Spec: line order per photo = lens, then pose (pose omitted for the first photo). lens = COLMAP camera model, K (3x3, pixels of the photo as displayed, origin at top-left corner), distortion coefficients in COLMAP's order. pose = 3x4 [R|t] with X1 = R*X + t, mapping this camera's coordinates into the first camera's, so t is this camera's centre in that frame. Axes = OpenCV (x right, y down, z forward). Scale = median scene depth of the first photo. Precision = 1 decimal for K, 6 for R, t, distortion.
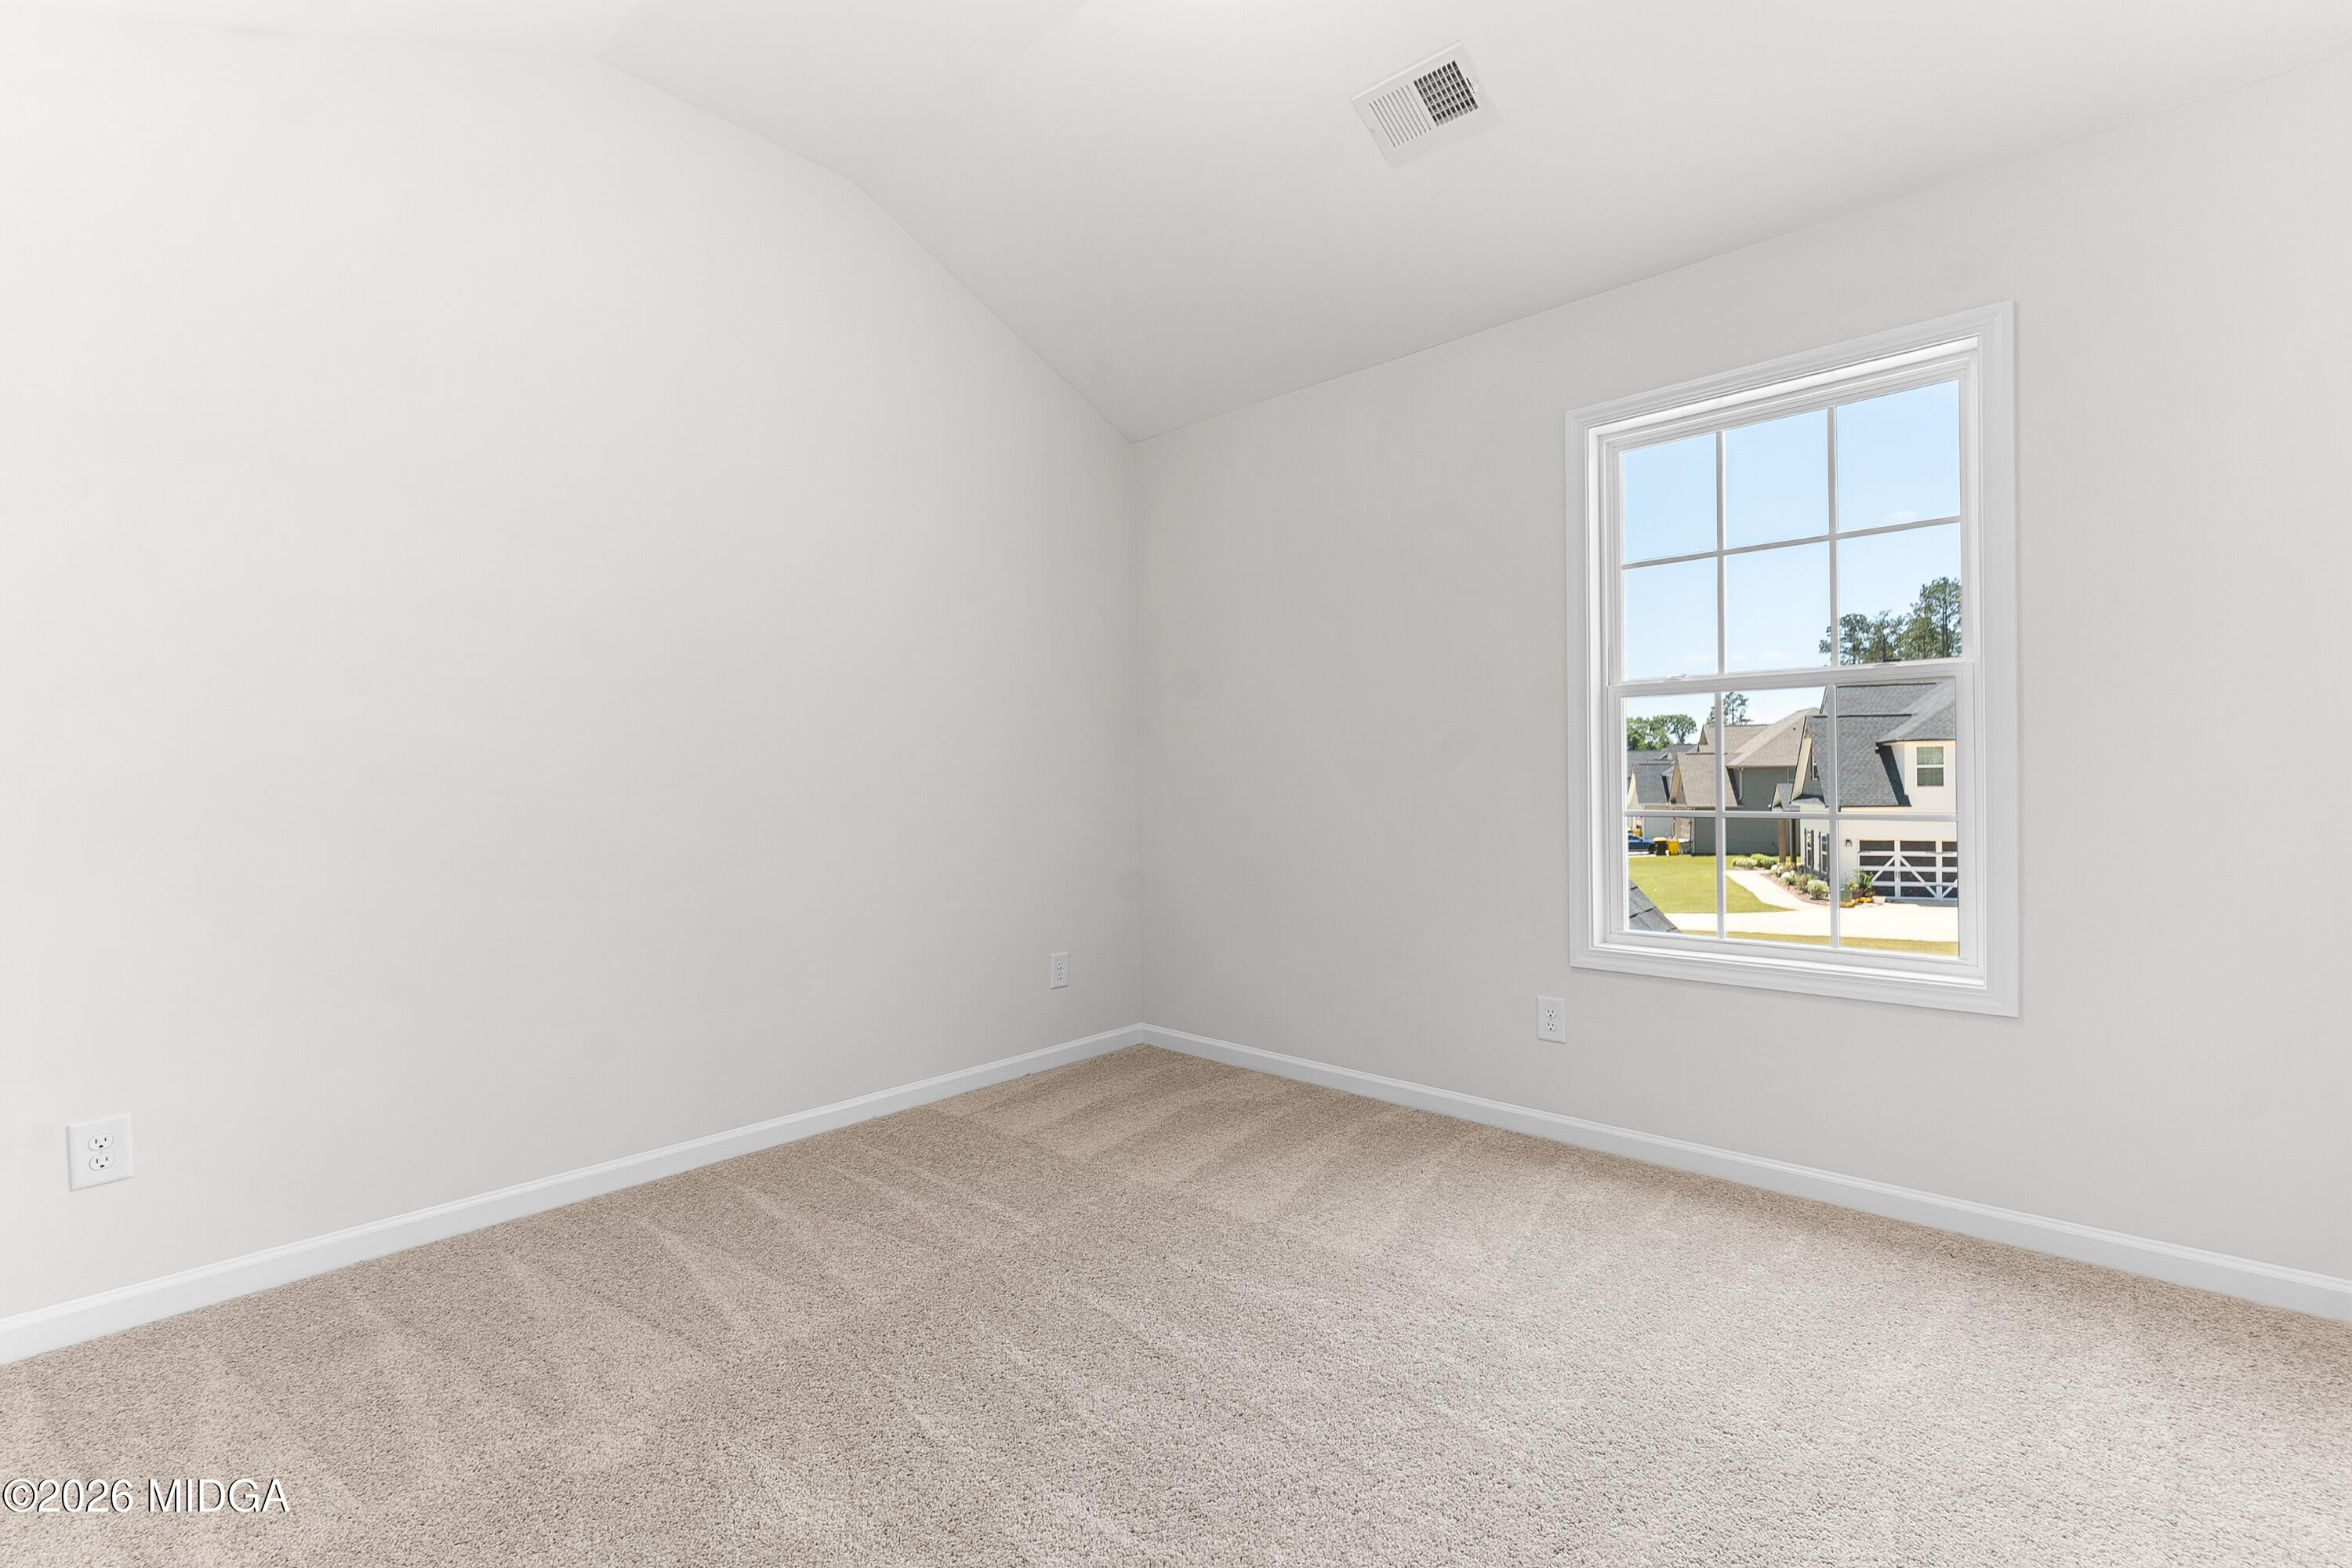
lens RADIAL K [[1044.2, 0, 1161.8], [0, 1044.2, 778.8], [0, 0, 1]] dist [0.001231, 0.000214]
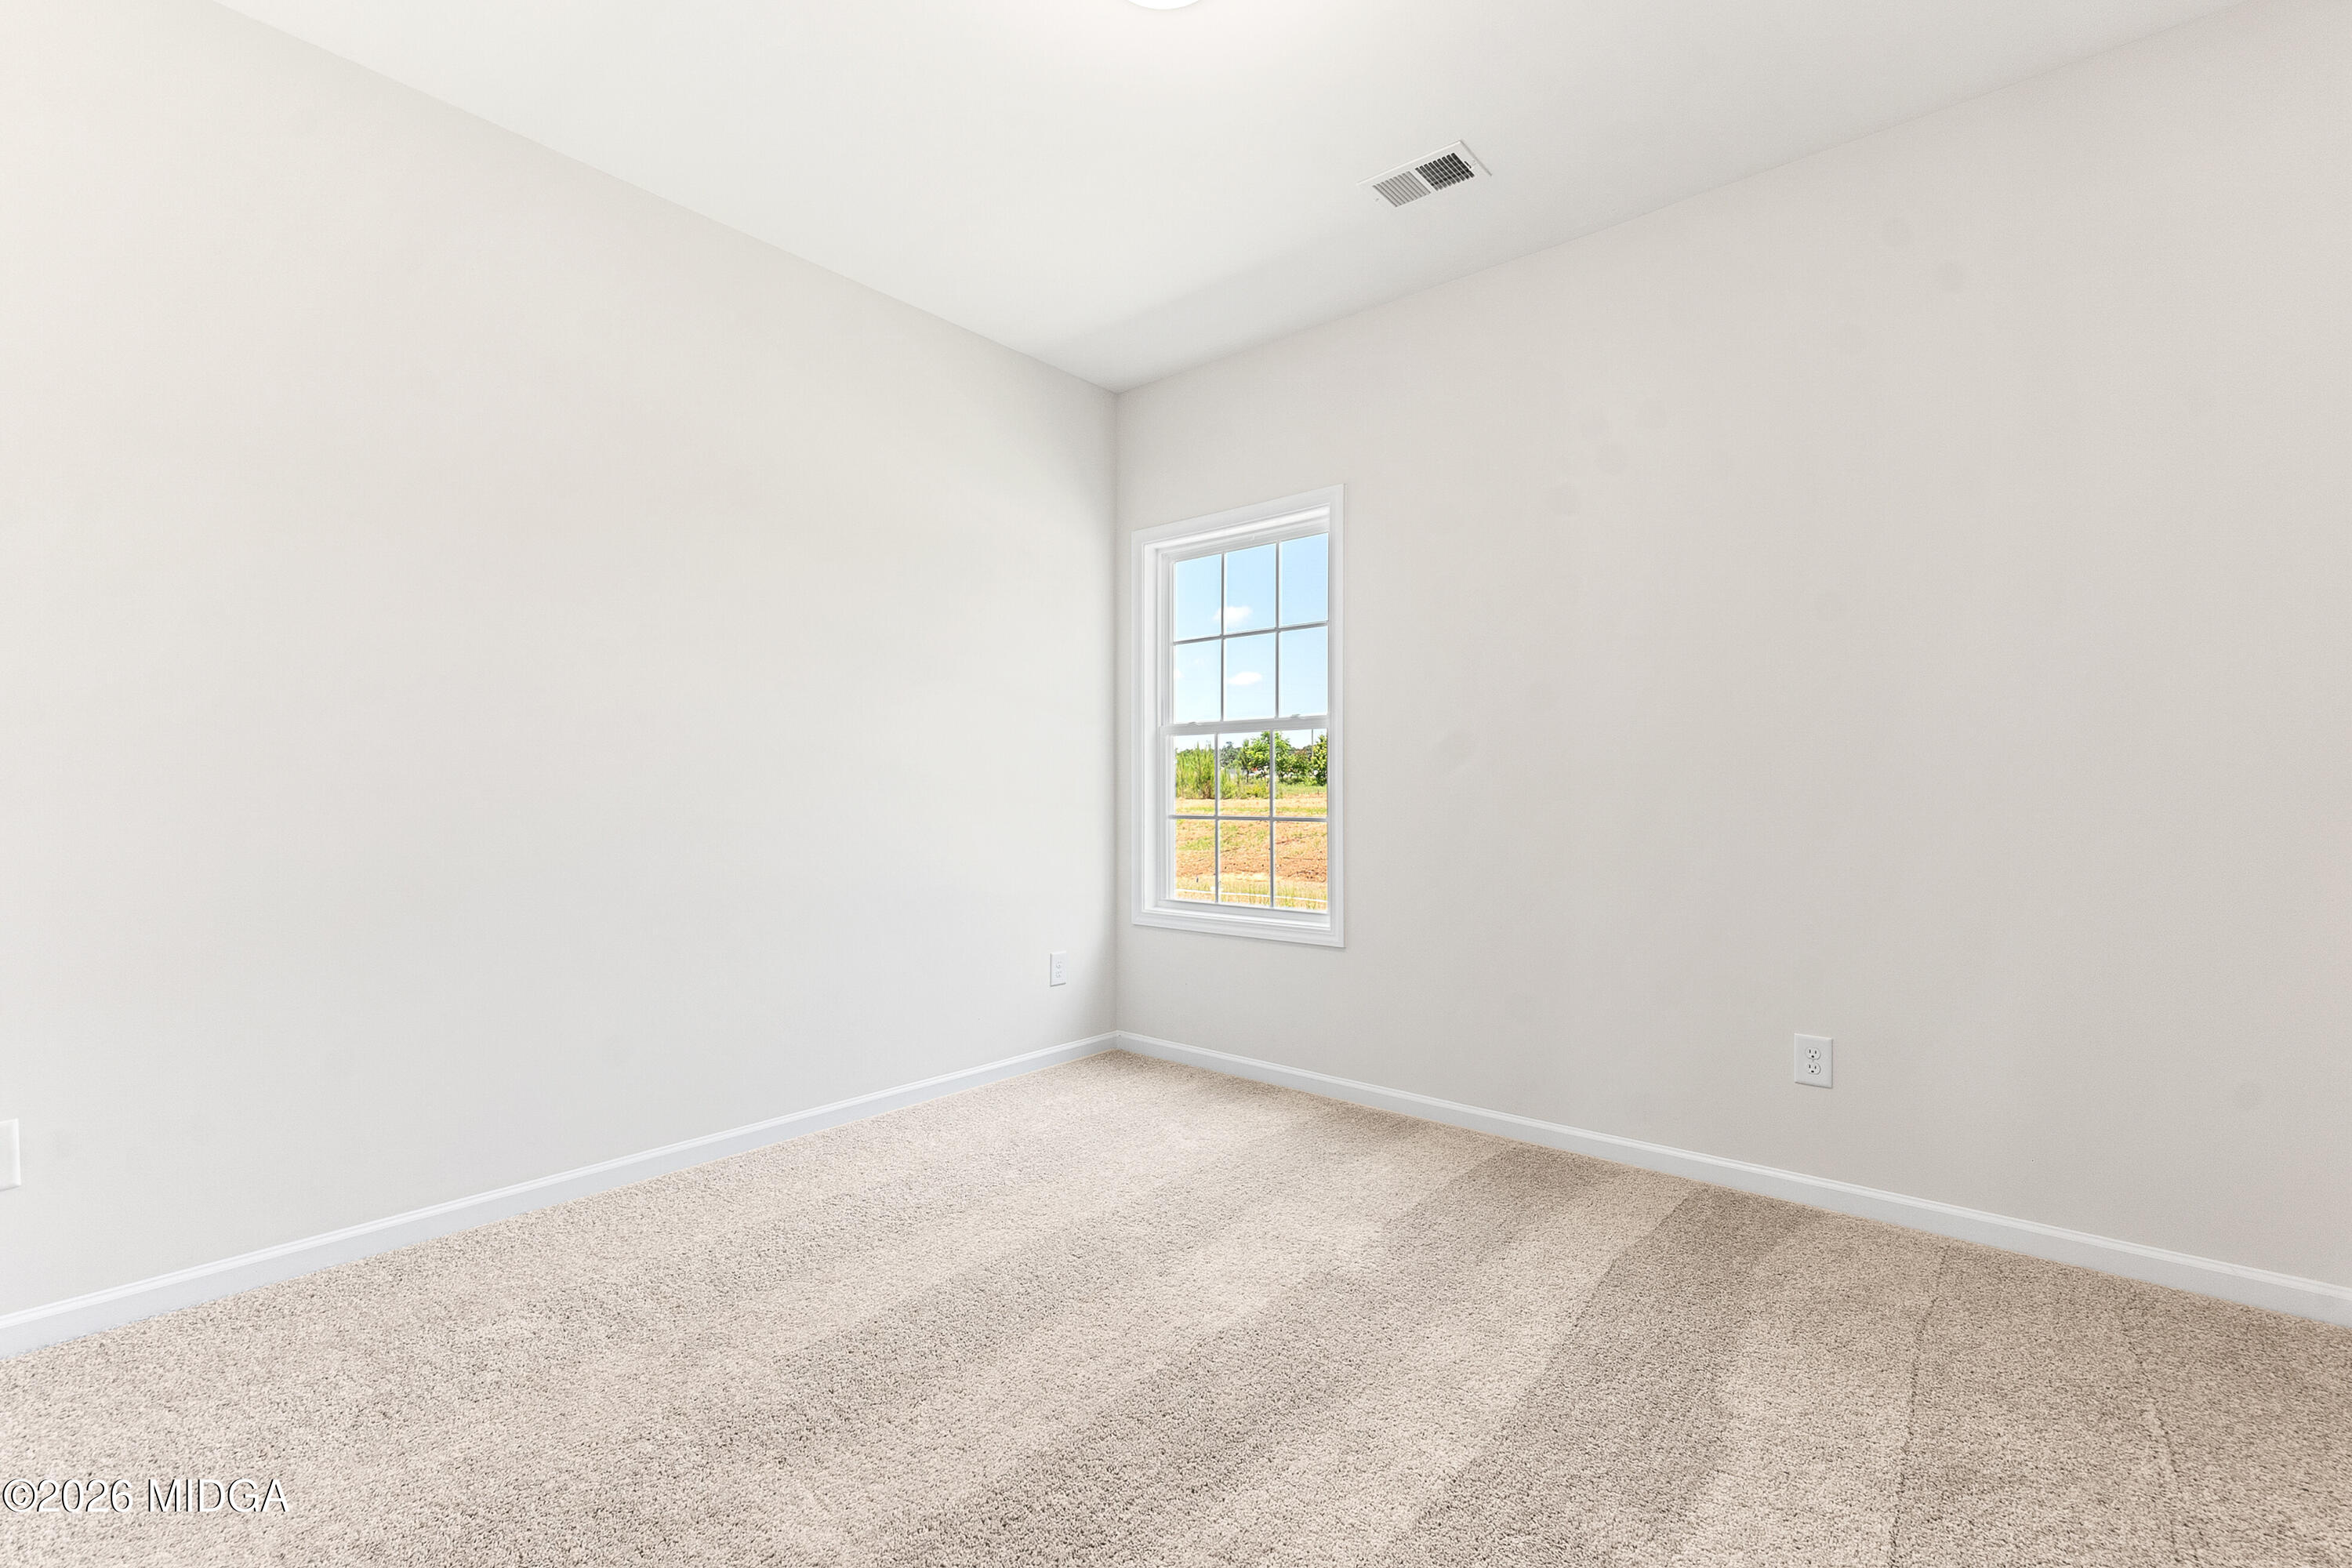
lens RADIAL K [[1033.4, 0, 1167.5], [0, 1033.4, 794.2], [0, 0, 1]] dist [0.000977, 0.000427]
pose [[0.999880, 0.003954, 0.014983, 0.418782], [-0.004004, 0.999987, 0.003282, -0.002309], [-0.014970, -0.003341, 0.999882, -0.416494]]
